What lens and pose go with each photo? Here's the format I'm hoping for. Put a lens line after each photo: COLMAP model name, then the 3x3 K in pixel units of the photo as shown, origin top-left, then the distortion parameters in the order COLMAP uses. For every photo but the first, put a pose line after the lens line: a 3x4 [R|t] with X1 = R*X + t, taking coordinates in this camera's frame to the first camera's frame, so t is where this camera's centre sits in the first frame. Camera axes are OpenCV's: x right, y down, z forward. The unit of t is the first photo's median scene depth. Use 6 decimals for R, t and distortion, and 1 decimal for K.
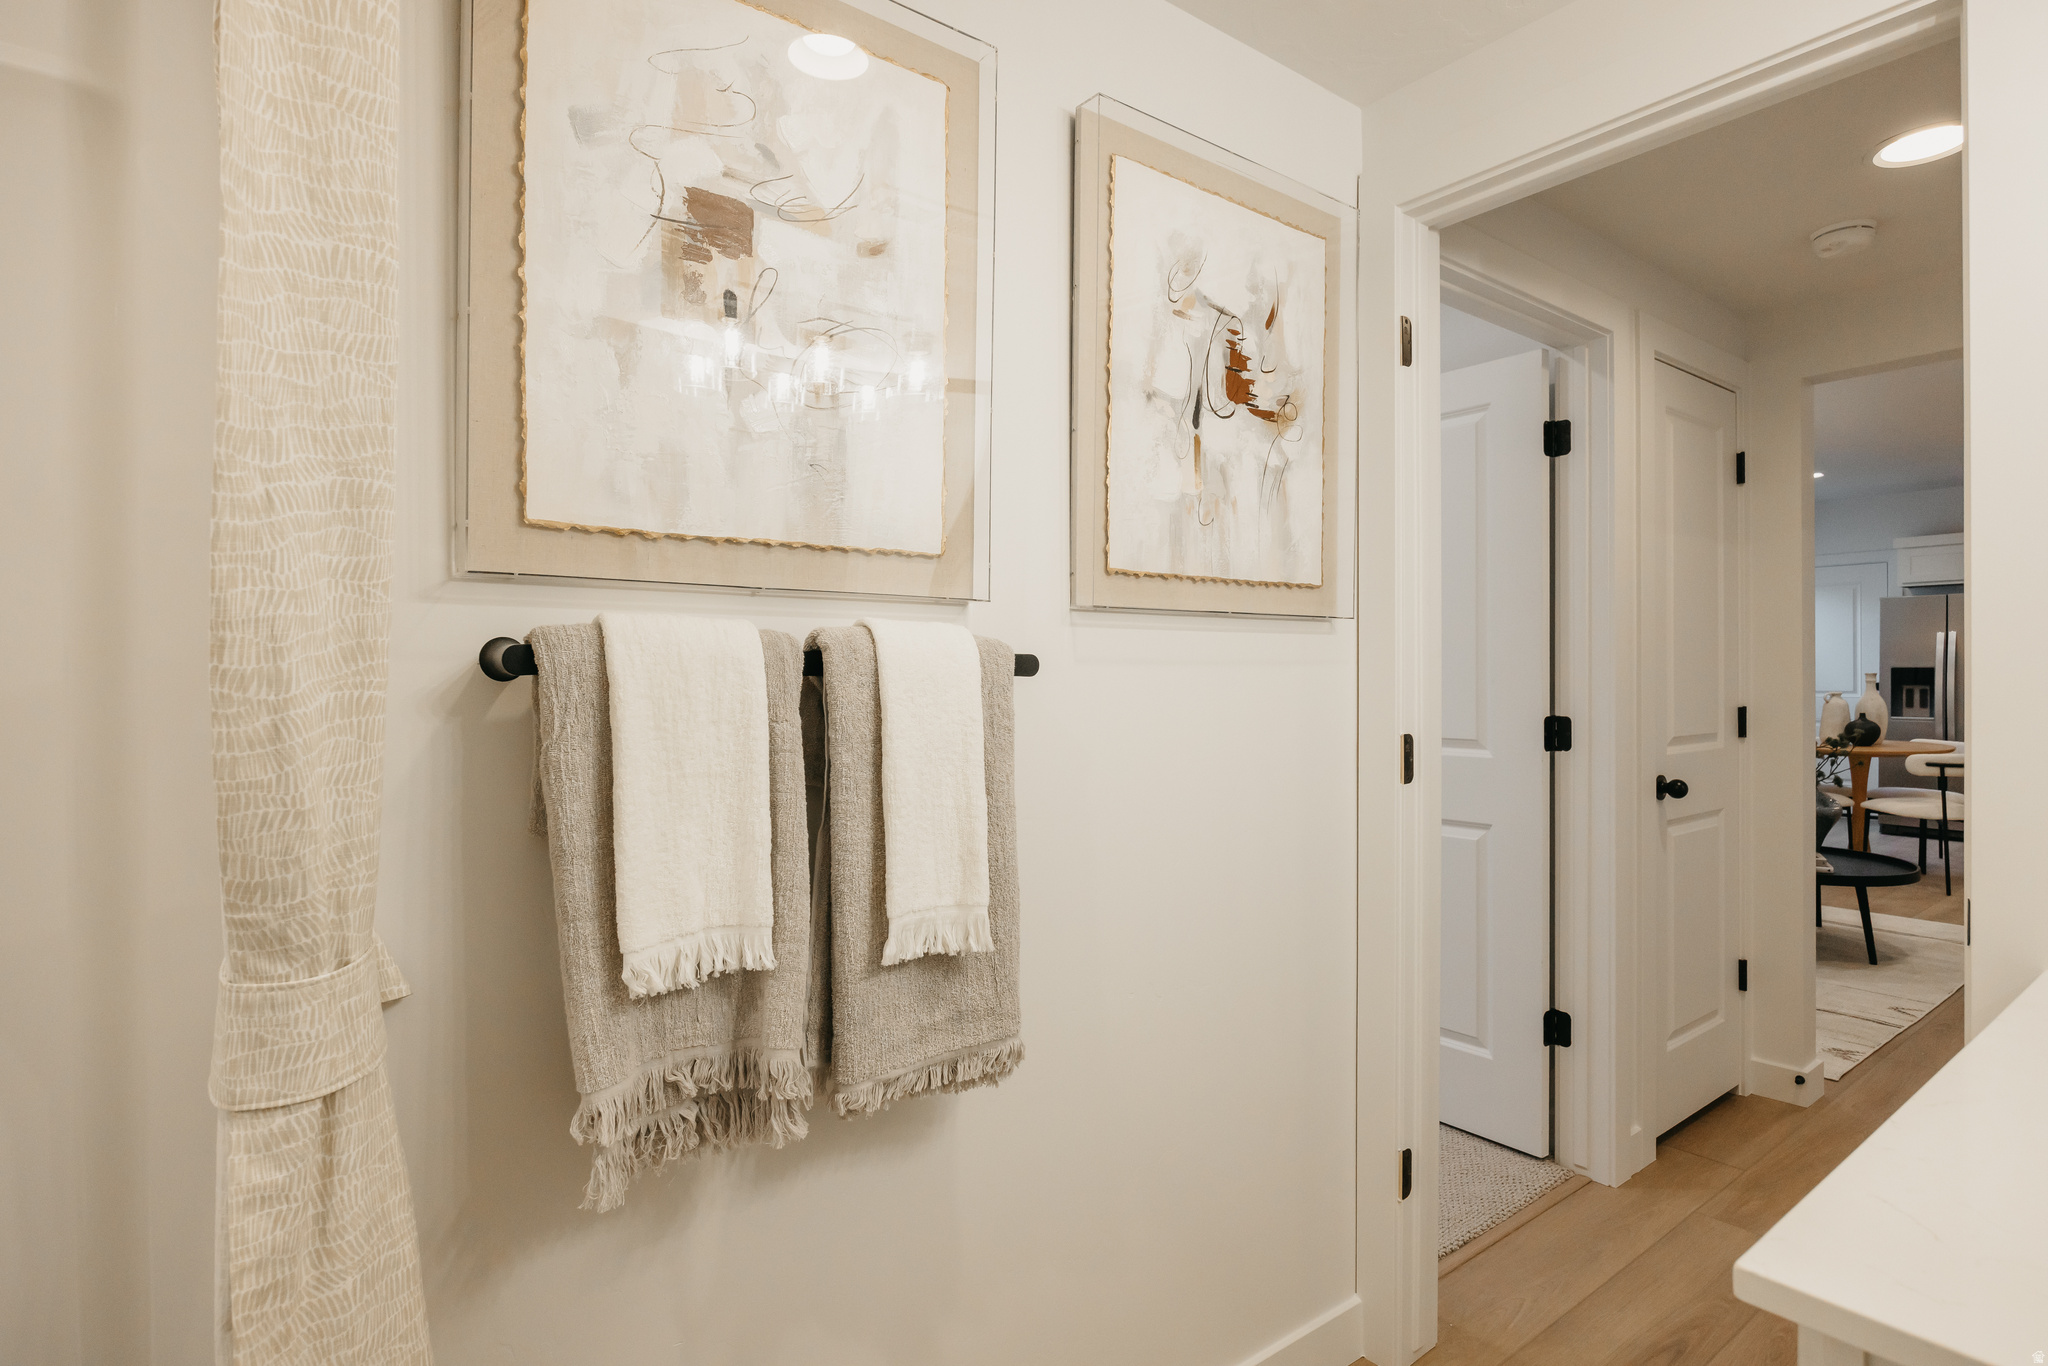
lens RADIAL K [[1005.8, 0, 992.8], [0, 1005.8, 676.7], [0, 0, 1]] dist [-0.016964, -0.003983]
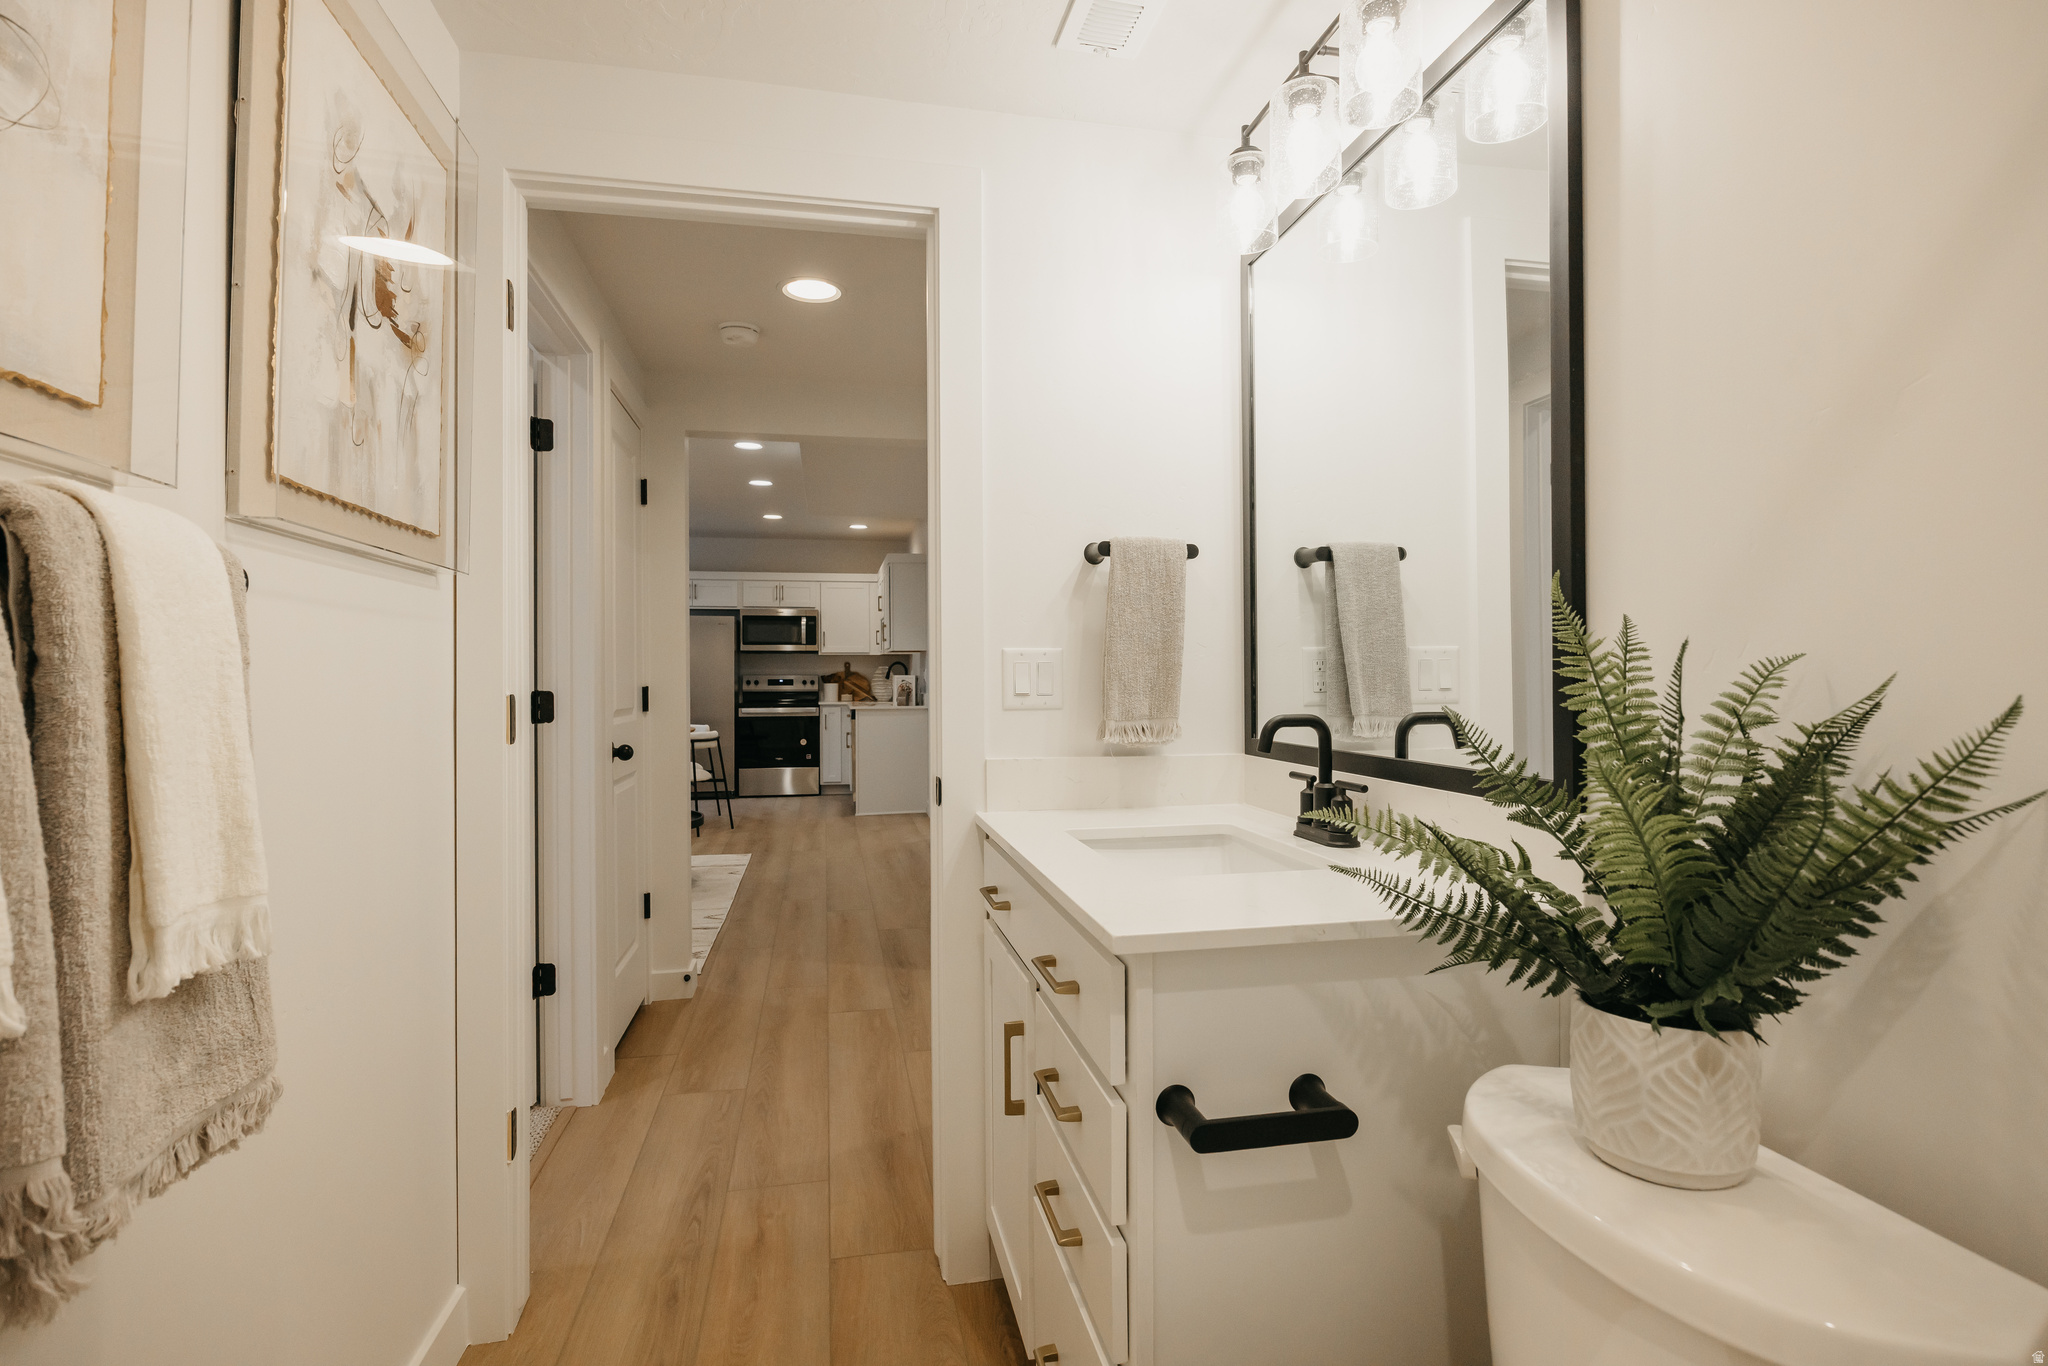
lens RADIAL K [[1005.8, 0, 1015.8], [0, 1005.8, 675.5], [0, 0, 1]] dist [-0.016964, -0.003983]
pose [[0.405404, 0.010940, 0.914072, -0.219364], [0.000187, 0.999927, -0.012051, 0.036516], [-0.914138, 0.005056, 0.405373, 0.094306]]
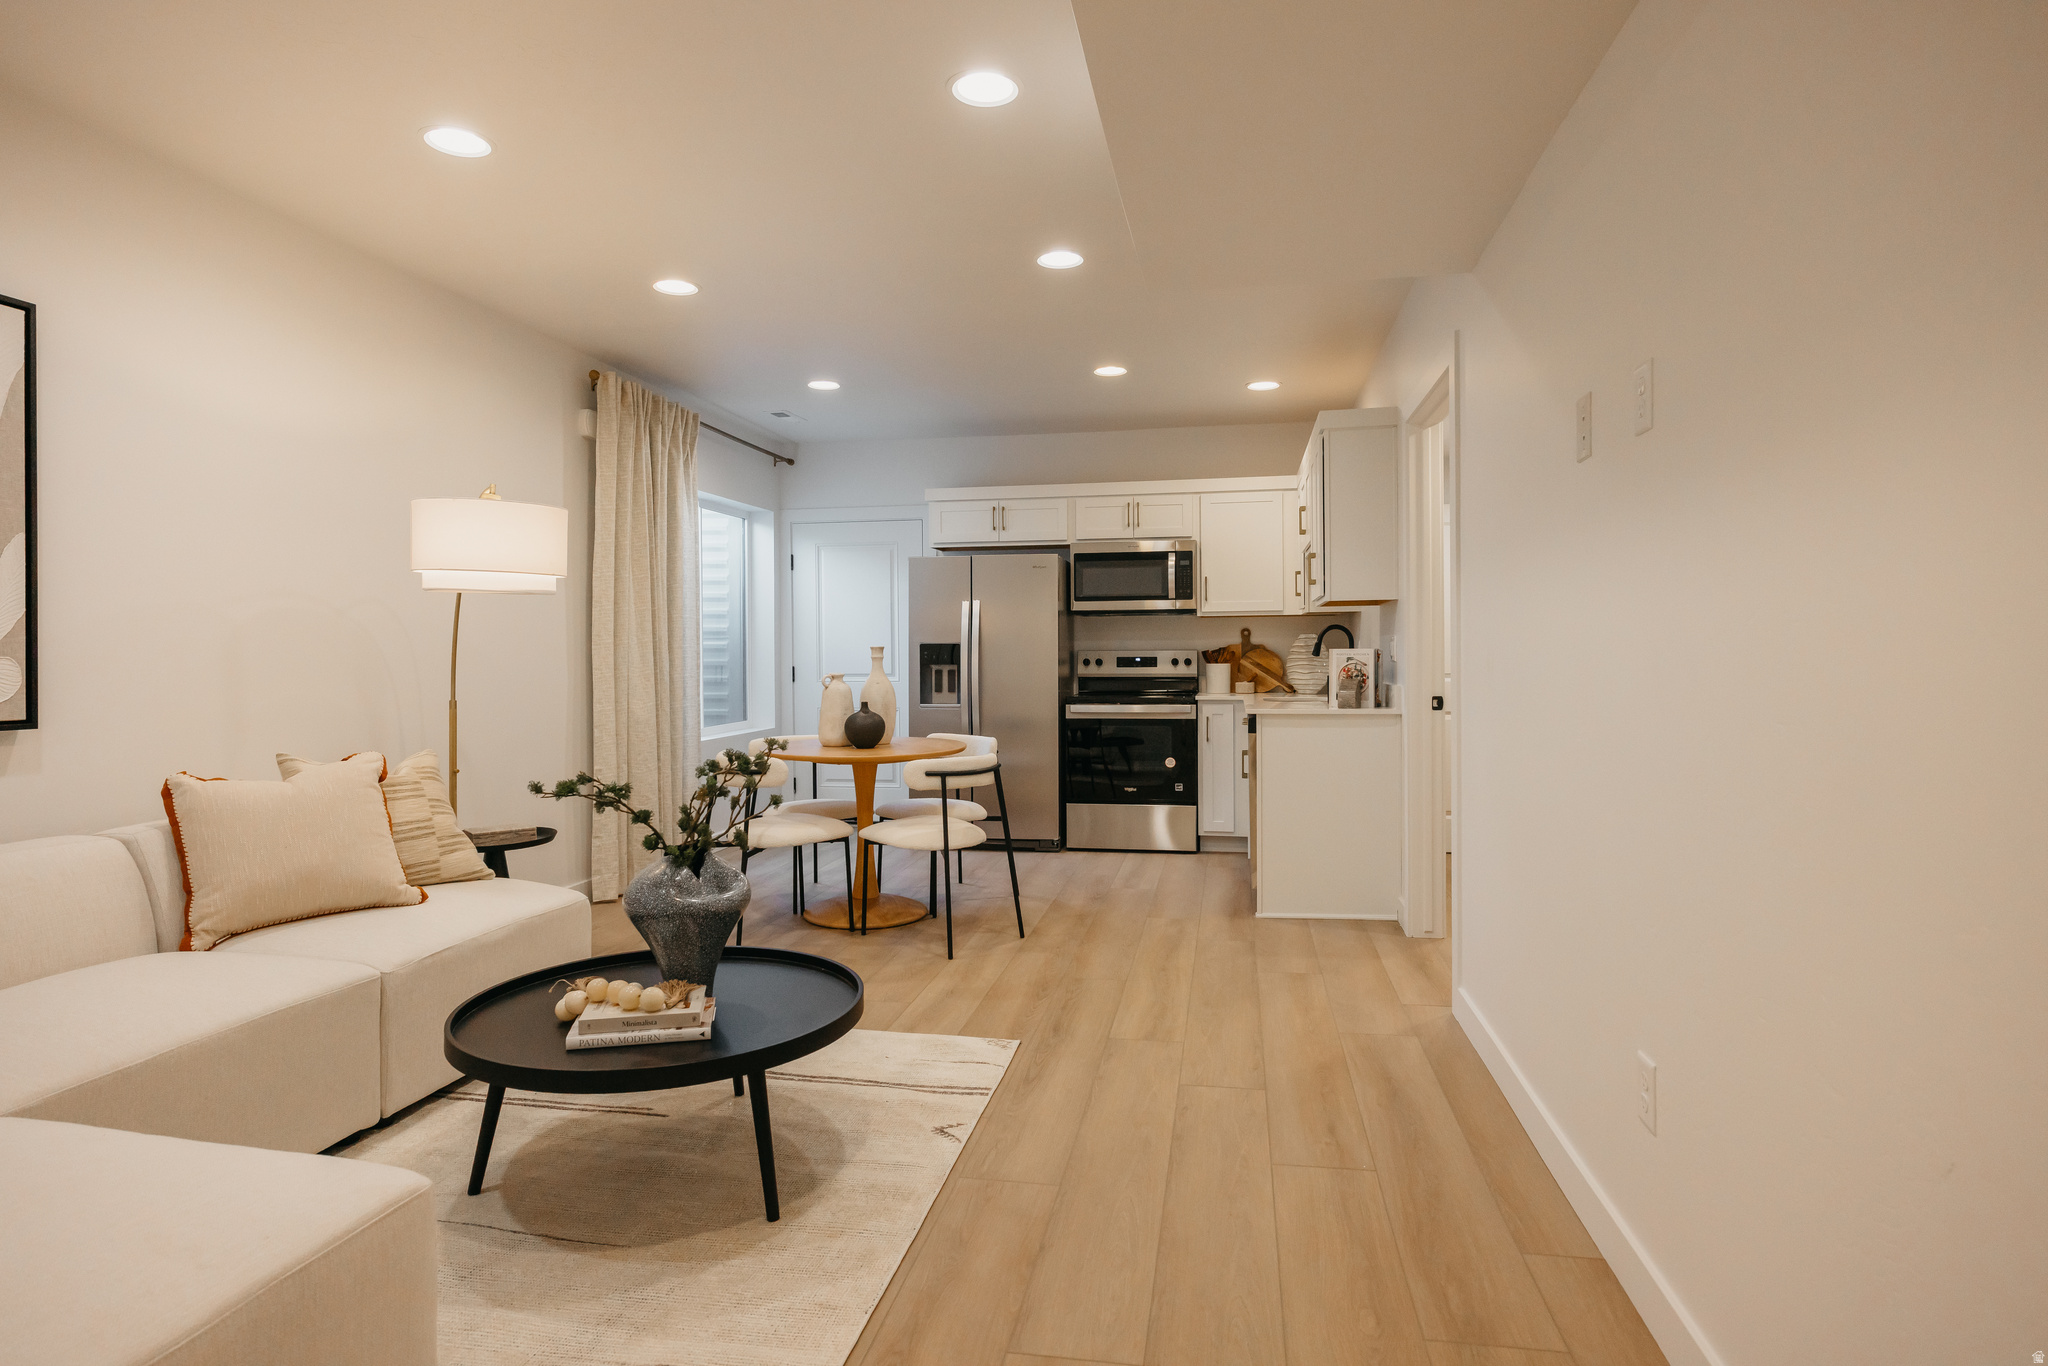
lens RADIAL K [[1075.5, 0, 1021.0], [0, 1075.5, 687.0], [0, 0, 1]] dist [-0.014503, 0.001294]
pose [[0.717184, -0.014248, 0.696738, 0.956826], [0.001227, 0.999815, 0.019183, 0.025881], [-0.696883, -0.012902, 0.717069, 0.839389]]
